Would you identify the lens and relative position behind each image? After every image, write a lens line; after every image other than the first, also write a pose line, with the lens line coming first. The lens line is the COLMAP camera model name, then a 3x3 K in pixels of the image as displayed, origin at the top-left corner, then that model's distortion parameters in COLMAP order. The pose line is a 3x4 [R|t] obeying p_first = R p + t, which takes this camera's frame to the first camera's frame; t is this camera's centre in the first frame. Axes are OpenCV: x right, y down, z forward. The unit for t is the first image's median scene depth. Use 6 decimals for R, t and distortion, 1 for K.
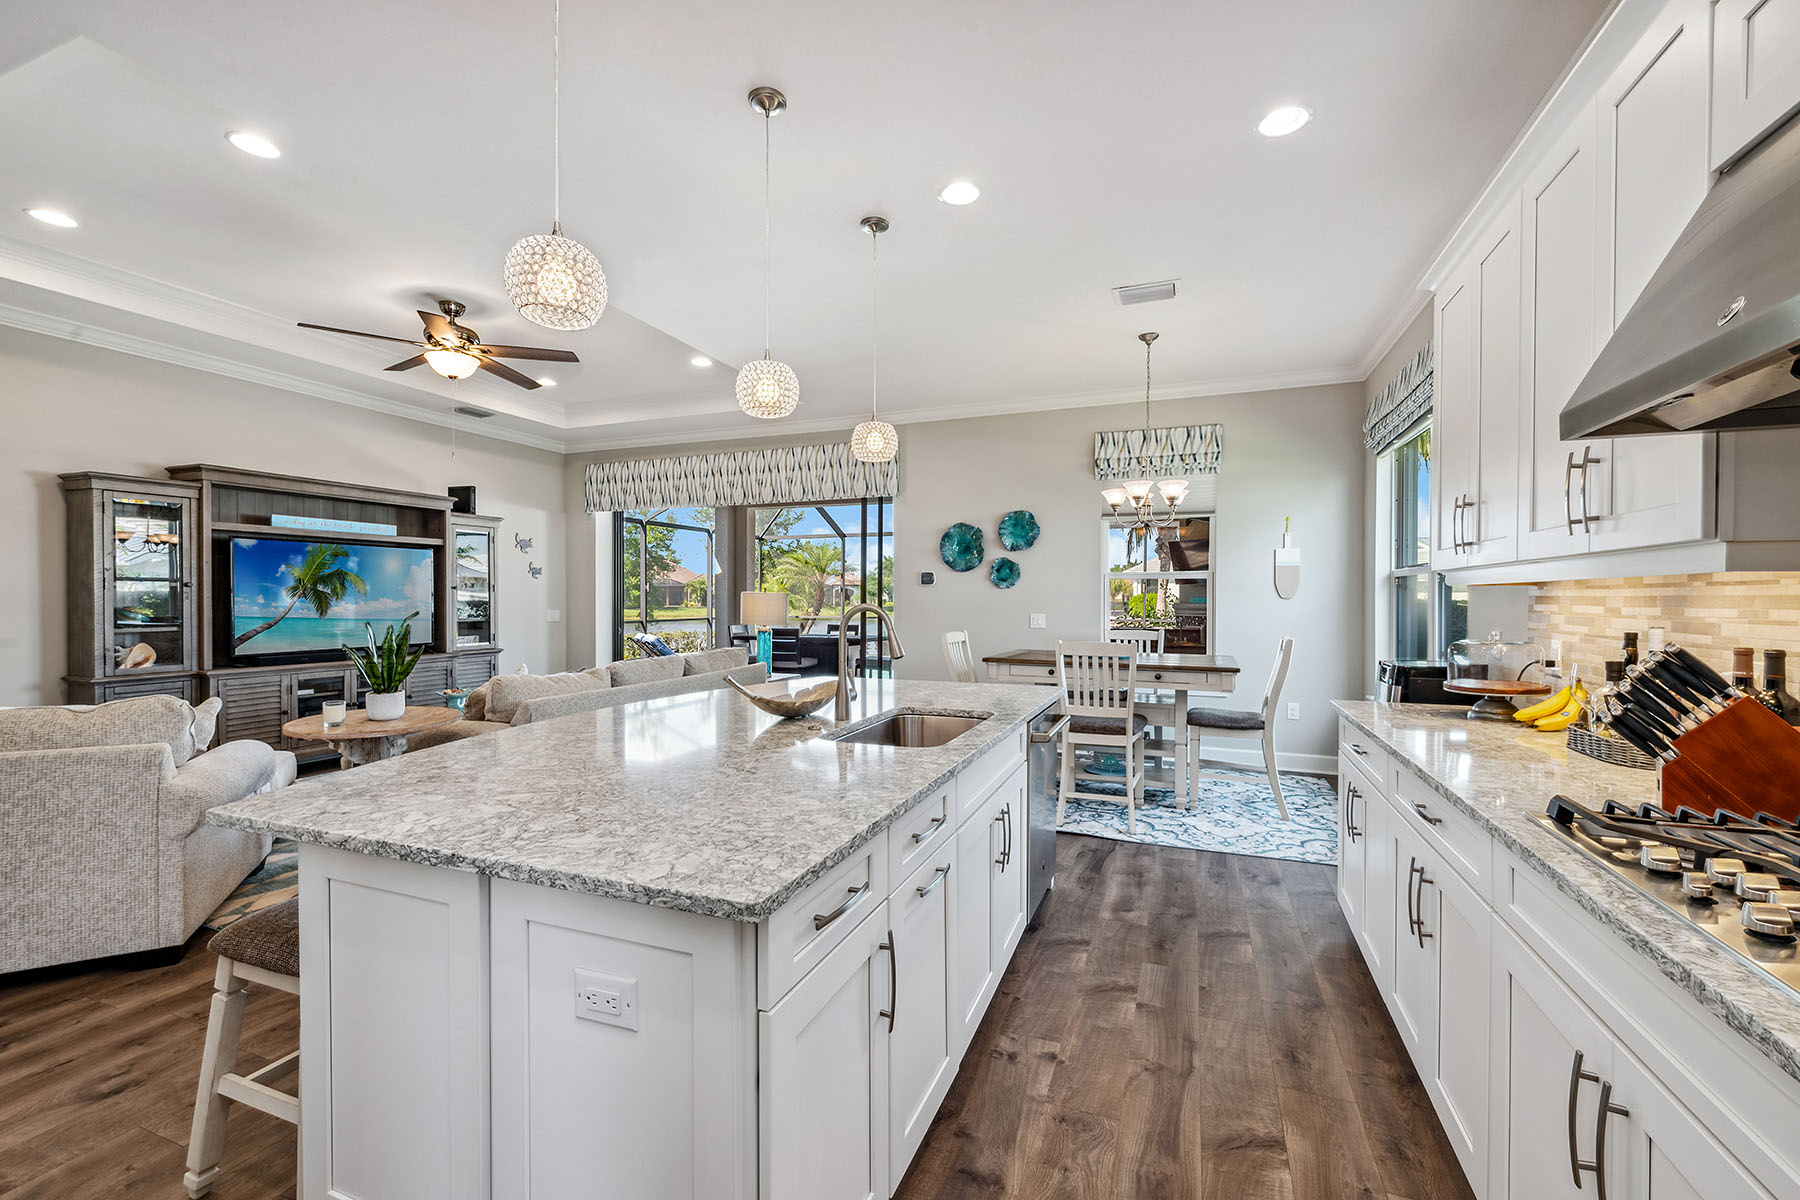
lens RADIAL K [[742.3, 0, 900.0], [0, 742.3, 600.0], [0, 0, 1]] dist [0.016434, 0.000064]
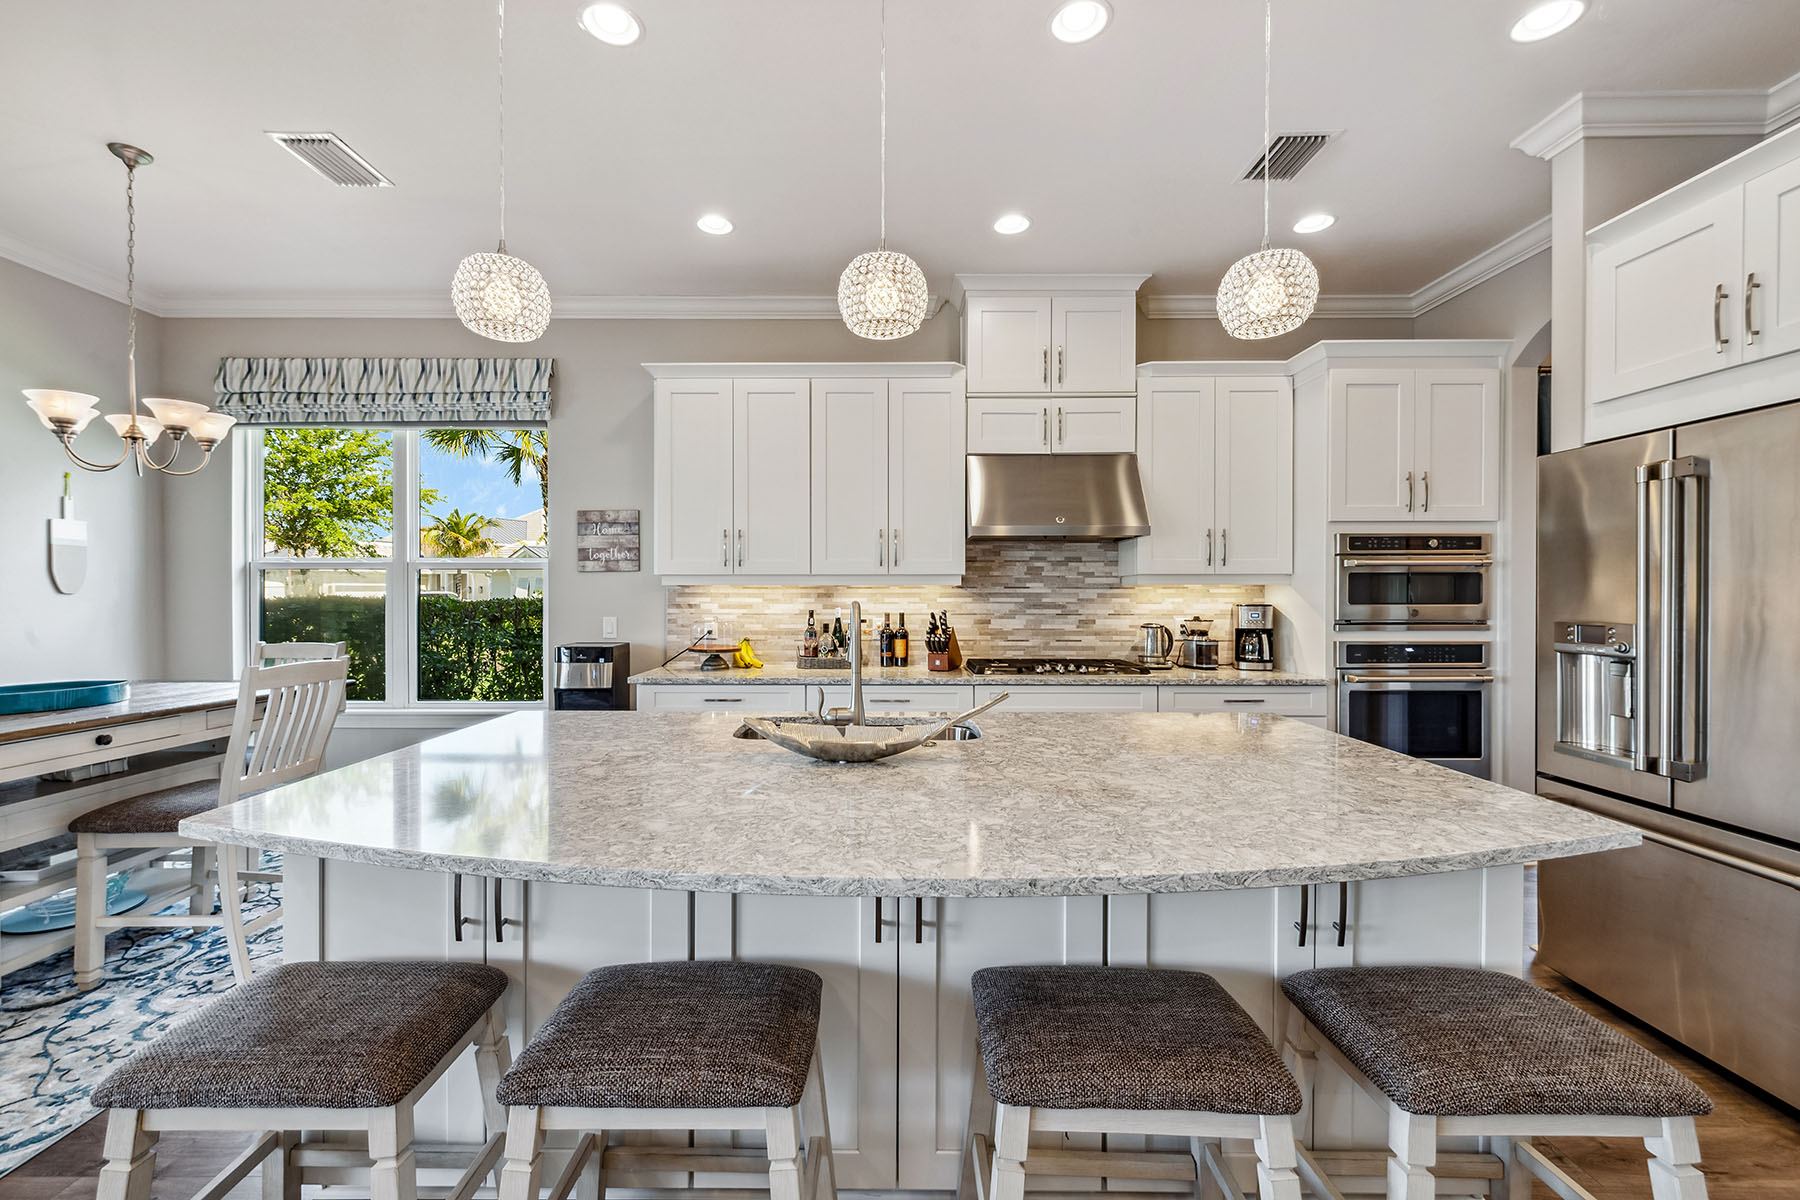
lens RADIAL K [[748.3, 0, 883.6], [0, 748.3, 599.5], [0, 0, 1]] dist [0.003799, -0.000065]
pose [[-0.364944, -0.005800, 0.931012, -0.454319], [0.005217, 0.999952, 0.008274, -0.000834], [-0.931015, 0.007877, -0.364896, 0.688614]]
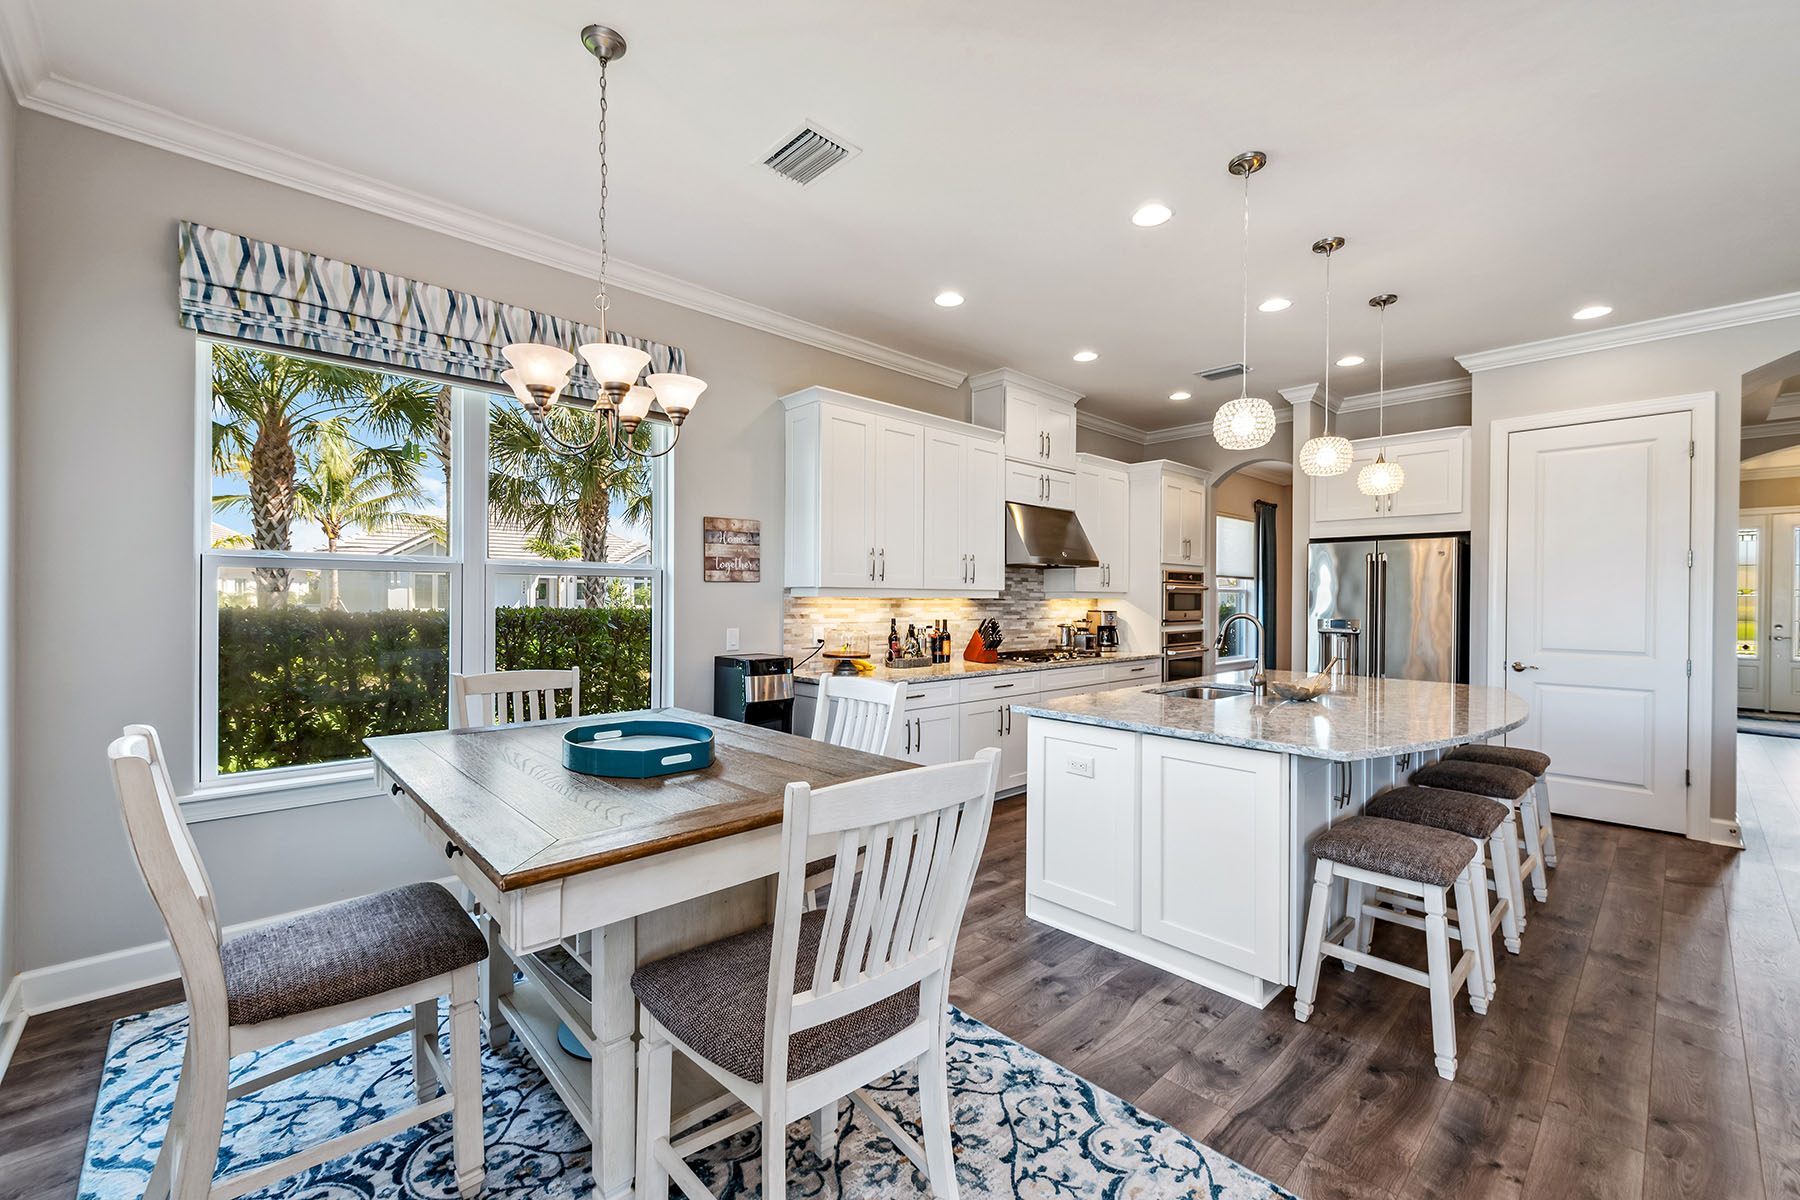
lens RADIAL K [[742.3, 0, 900.0], [0, 742.3, 600.0], [0, 0, 1]] dist [0.016434, 0.000064]
pose [[-0.908697, -0.007504, 0.417388, -0.023996], [-0.004405, 0.999955, 0.008390, -0.015999], [-0.417432, 0.005785, -0.908690, 1.394591]]
